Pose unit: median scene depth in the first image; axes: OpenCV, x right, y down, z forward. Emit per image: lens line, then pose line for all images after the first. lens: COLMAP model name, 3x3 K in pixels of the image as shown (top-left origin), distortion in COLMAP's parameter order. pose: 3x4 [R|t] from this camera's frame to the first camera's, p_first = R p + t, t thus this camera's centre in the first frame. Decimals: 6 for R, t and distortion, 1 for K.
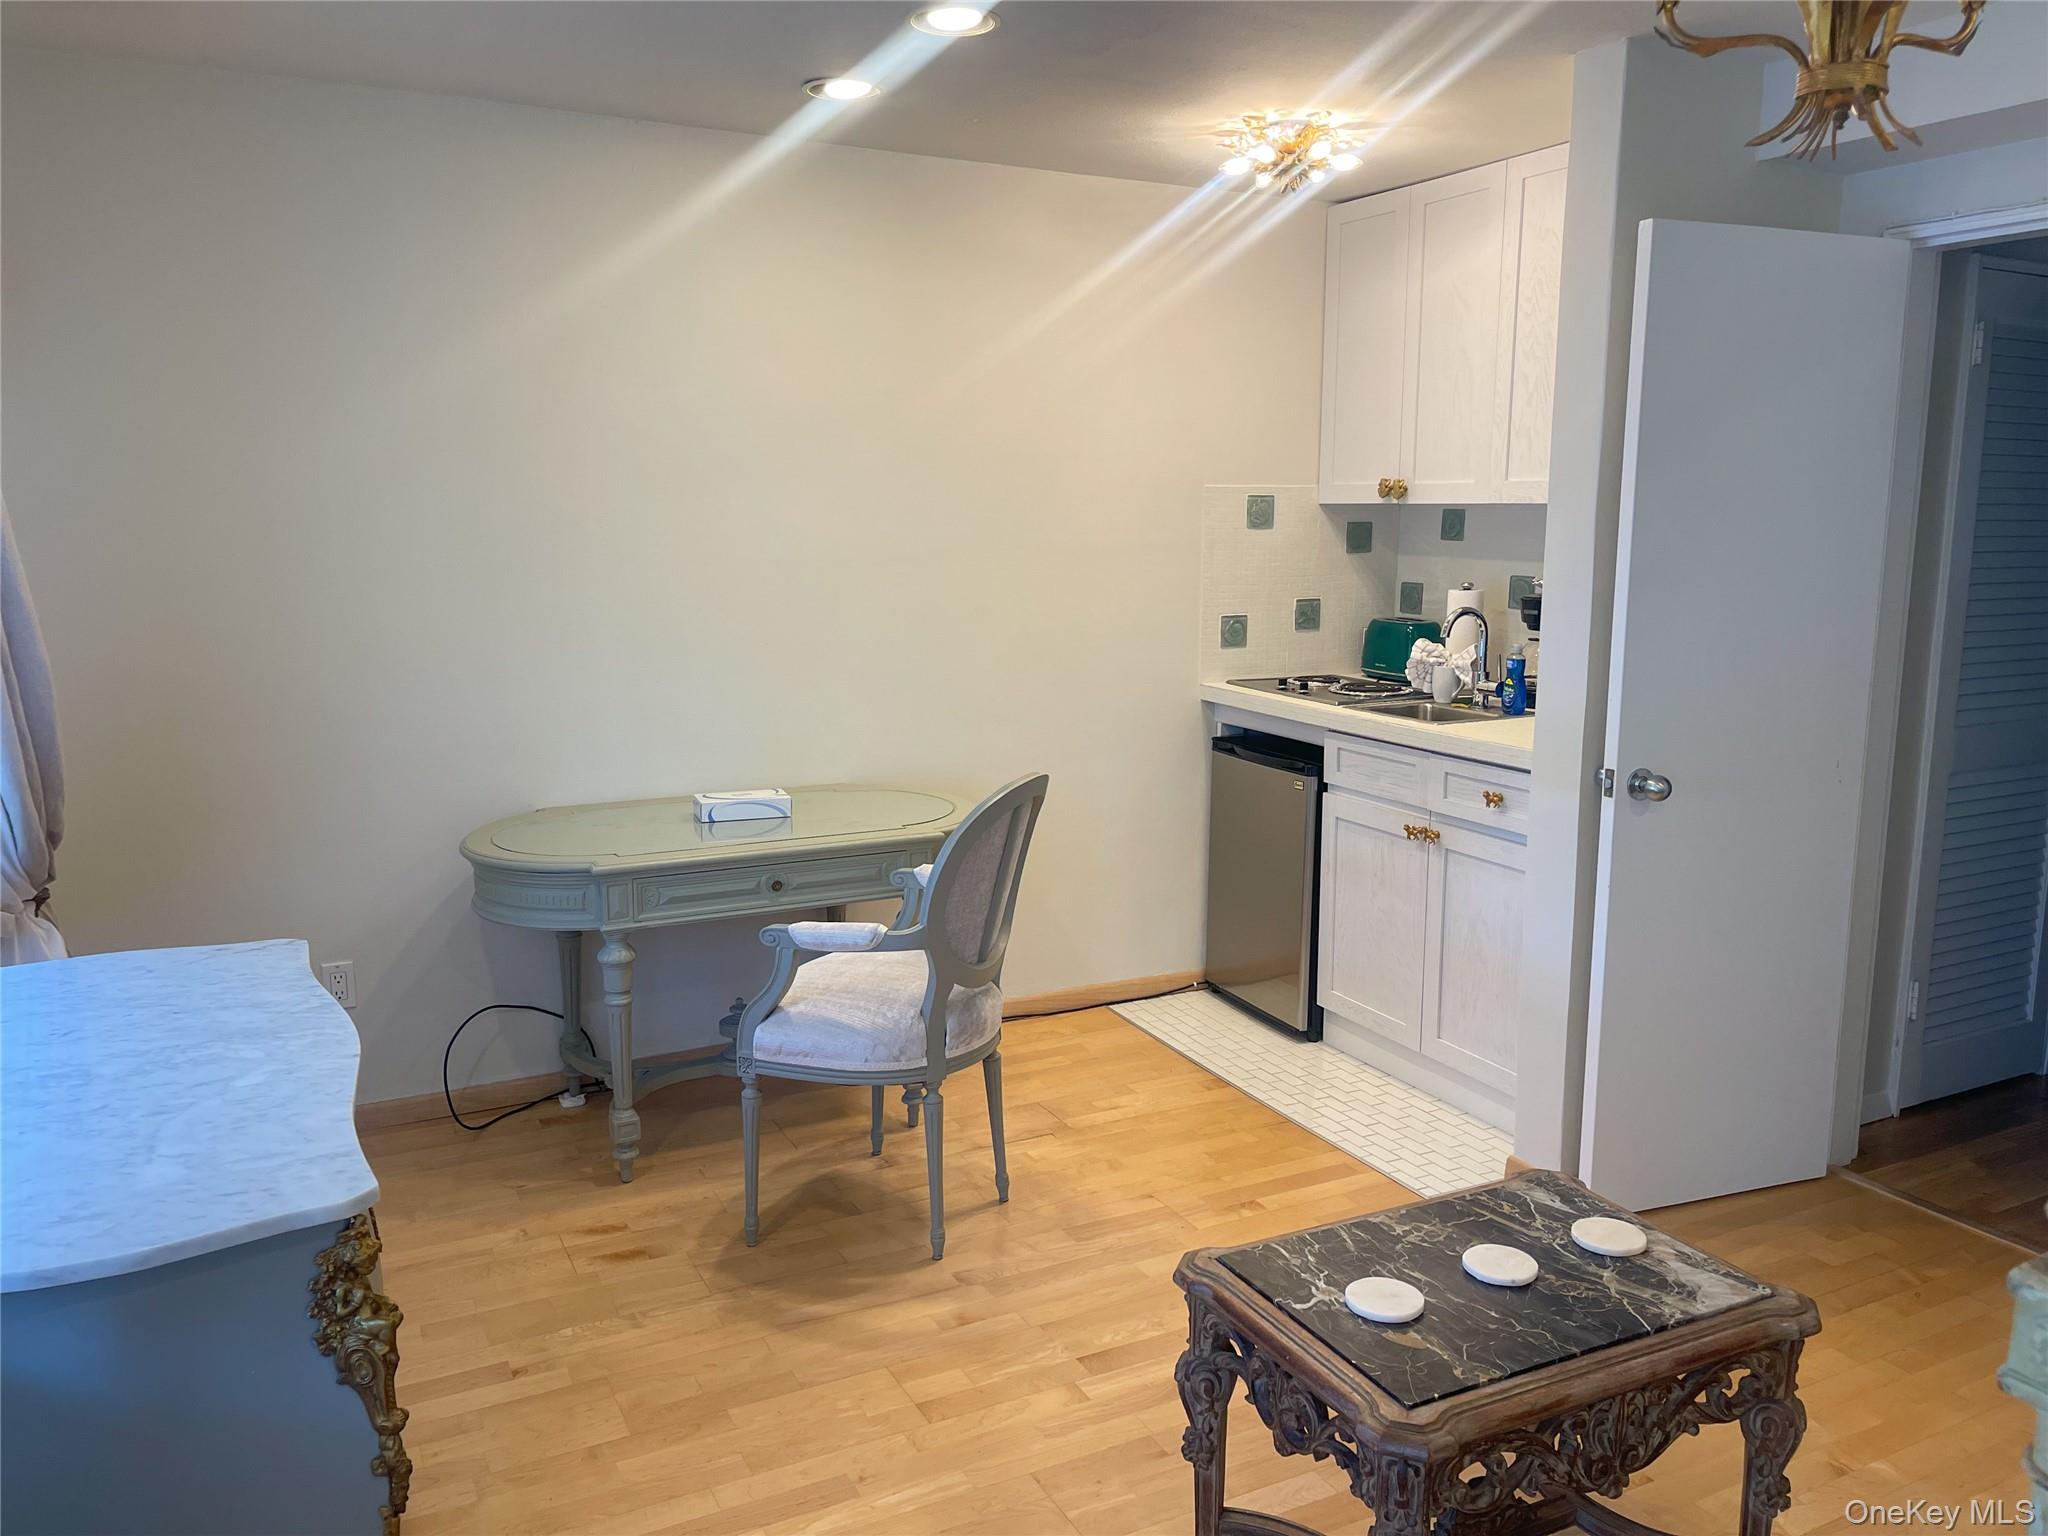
lens RADIAL K [[1550.7, 0, 1028.4], [0, 1550.7, 768.5], [0, 0, 1]] dist [0.051525, -0.049441]
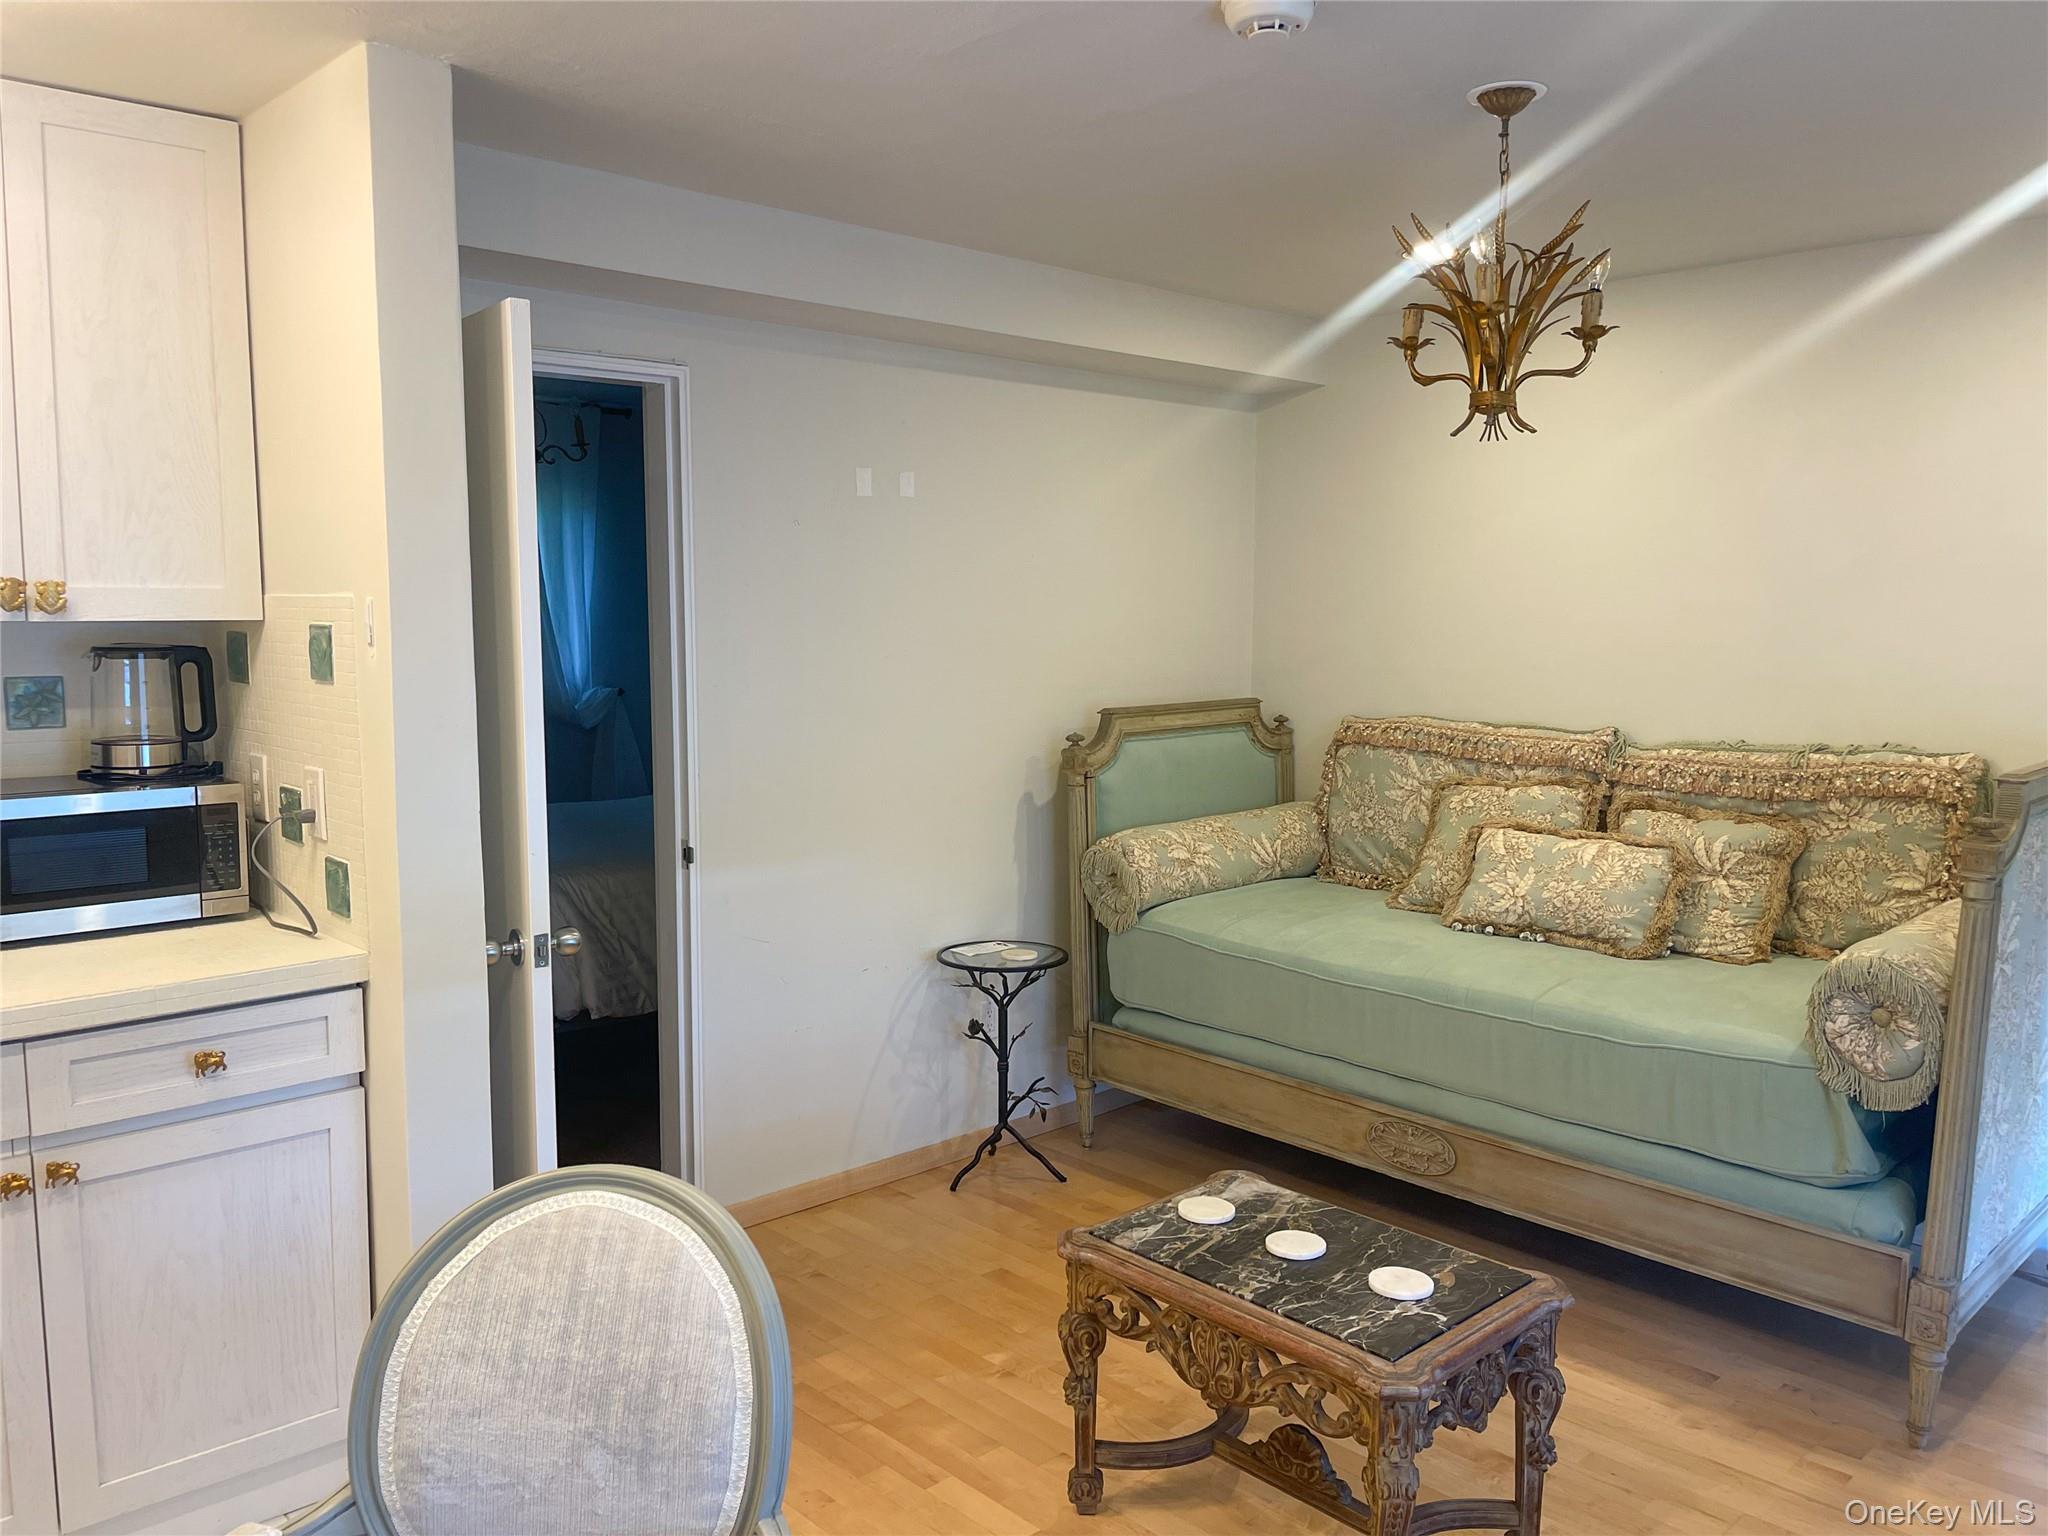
lens RADIAL K [[1550.7, 0, 1031.2], [0, 1550.7, 771.3], [0, 0, 1]] dist [0.051525, -0.049441]
pose [[-0.289853, -0.111874, 0.950510, -0.727056], [0.155383, 0.974468, 0.162076, -0.264355], [-0.944374, 0.194671, -0.265069, 1.379568]]
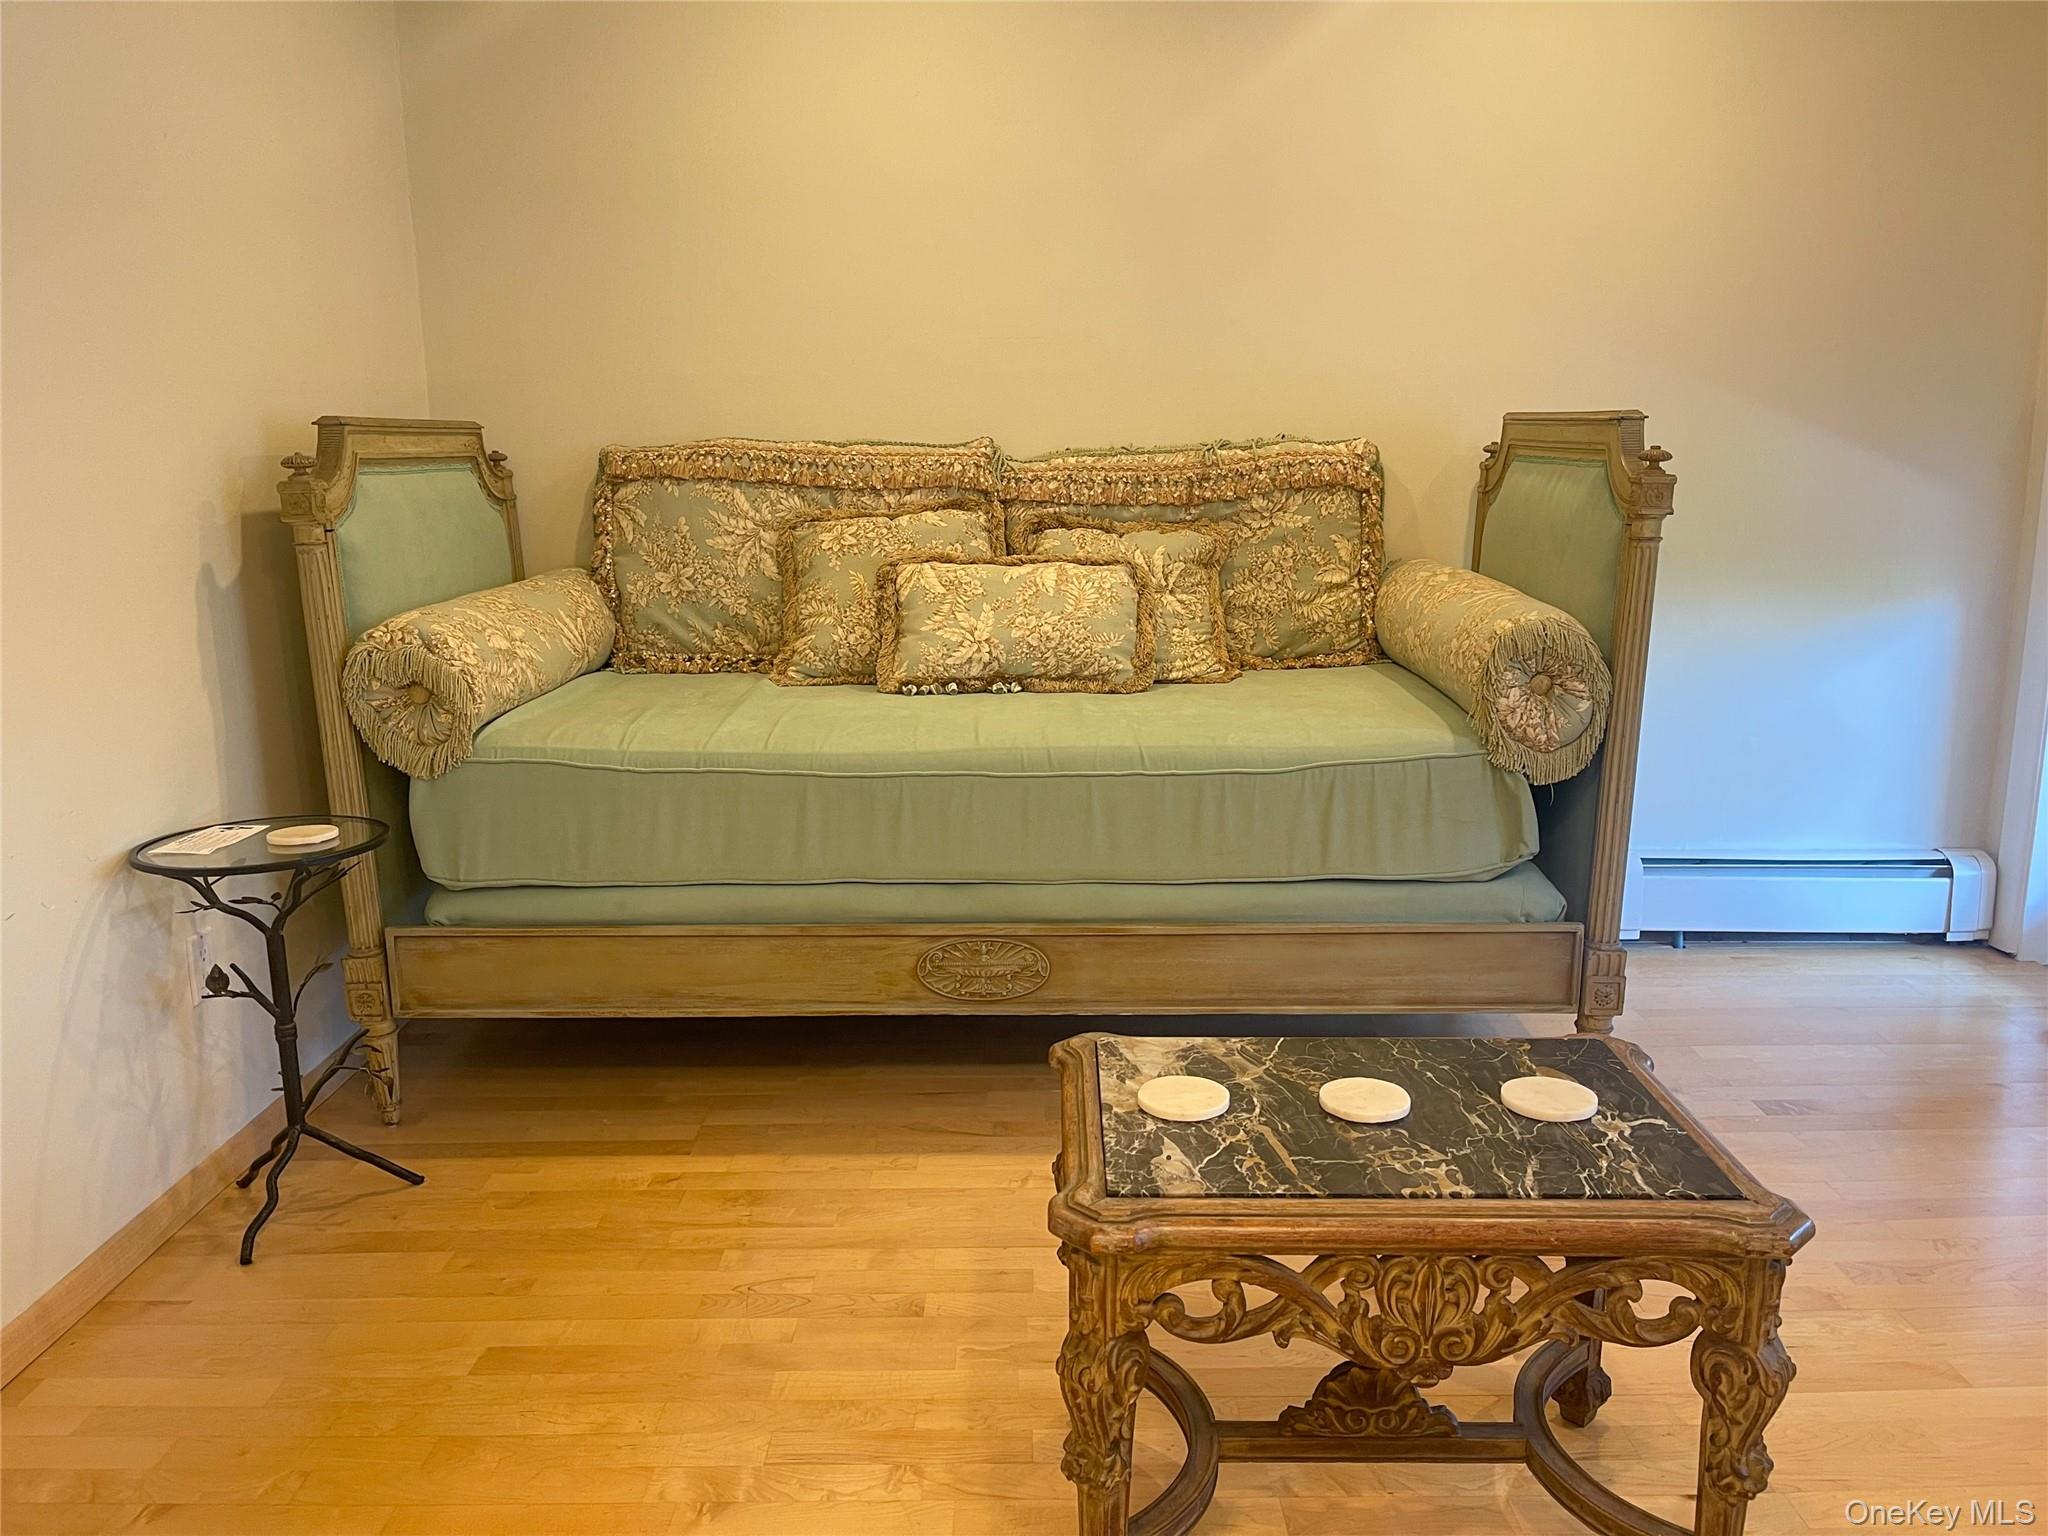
lens RADIAL K [[1550.7, 0, 1035.7], [0, 1550.7, 772.8], [0, 0, 1]] dist [0.051525, -0.049441]
pose [[-0.891848, -0.092648, 0.442746, 0.107409], [0.075904, 0.934268, 0.348400, -0.126298], [-0.445921, 0.344326, -0.826192, 1.599093]]
